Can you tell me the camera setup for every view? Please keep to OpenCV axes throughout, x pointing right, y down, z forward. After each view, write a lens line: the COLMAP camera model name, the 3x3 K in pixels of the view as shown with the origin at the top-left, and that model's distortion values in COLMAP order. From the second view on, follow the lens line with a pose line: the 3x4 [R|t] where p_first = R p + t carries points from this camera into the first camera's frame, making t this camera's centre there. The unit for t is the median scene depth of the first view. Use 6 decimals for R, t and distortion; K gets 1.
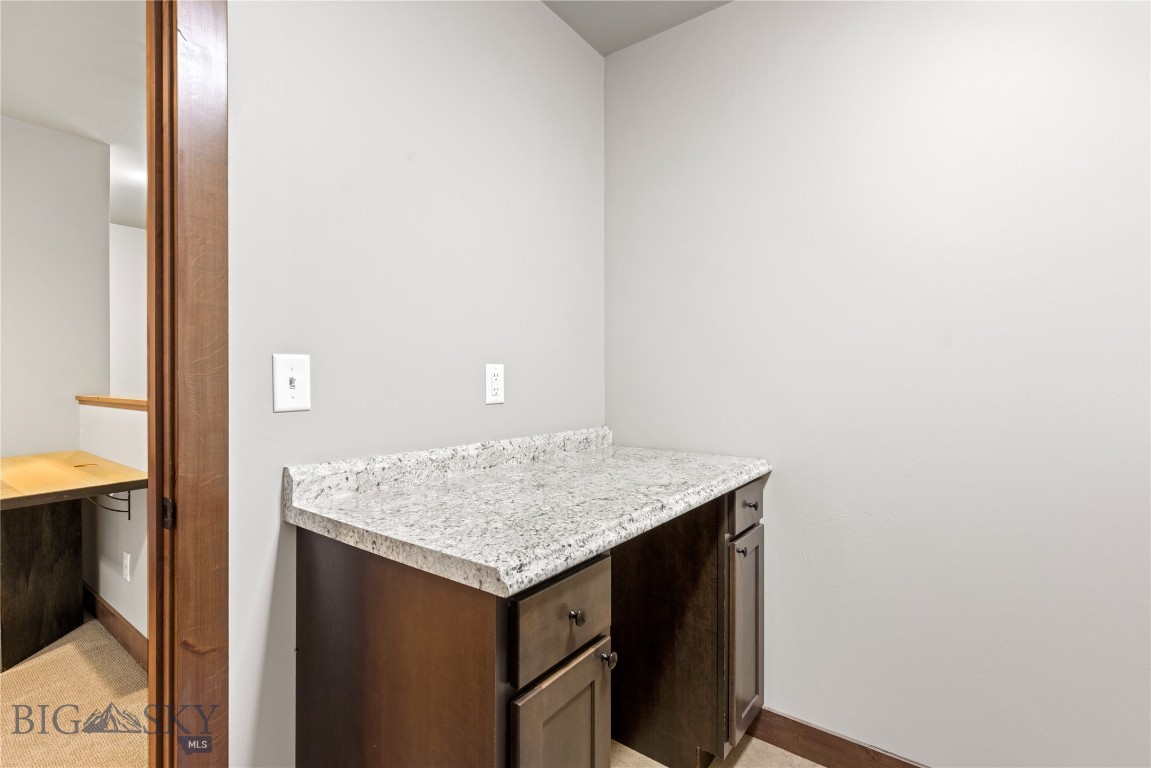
lens RADIAL K [[518.2, 0, 575.3], [0, 518.2, 381.3], [0, 0, 1]] dist [0.009676, -0.001454]
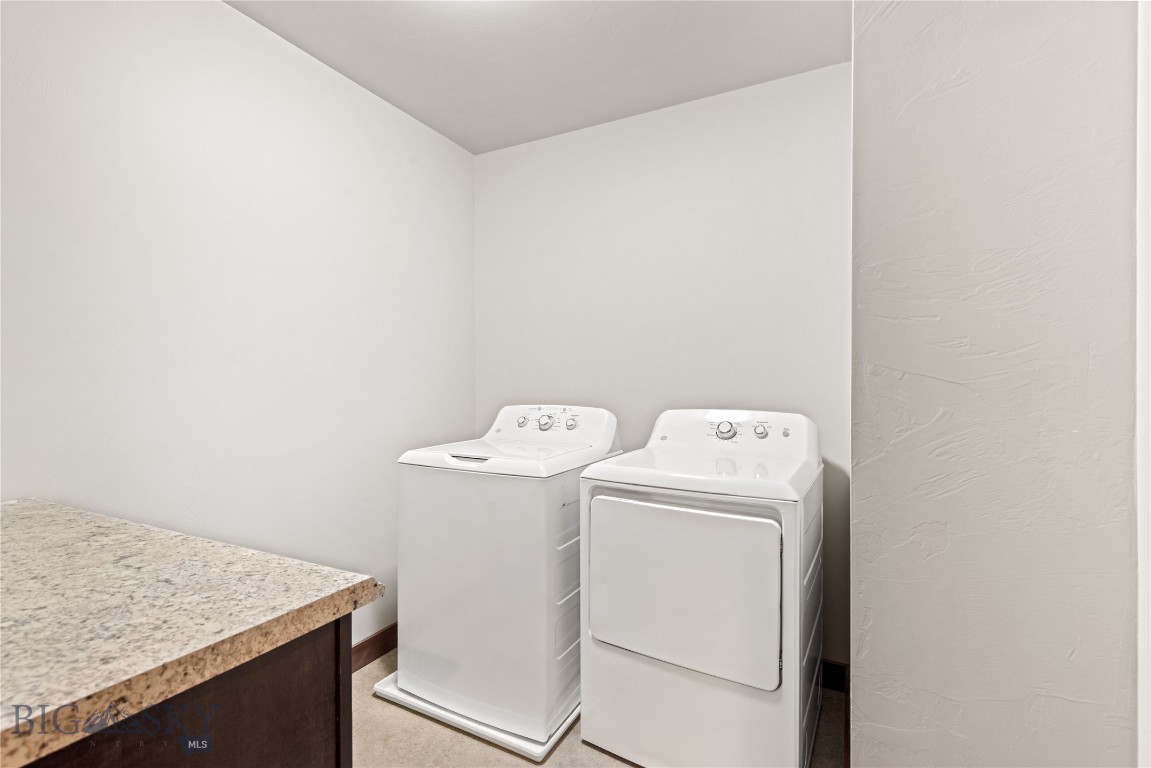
lens RADIAL K [[518.2, 0, 576.5], [0, 518.2, 381.8], [0, 0, 1]] dist [0.009676, -0.001454]
pose [[-0.131384, -0.006874, 0.991308, -1.077249], [0.012824, 0.999881, 0.008633, -0.033877], [-0.991249, 0.013846, -0.131280, 0.622039]]
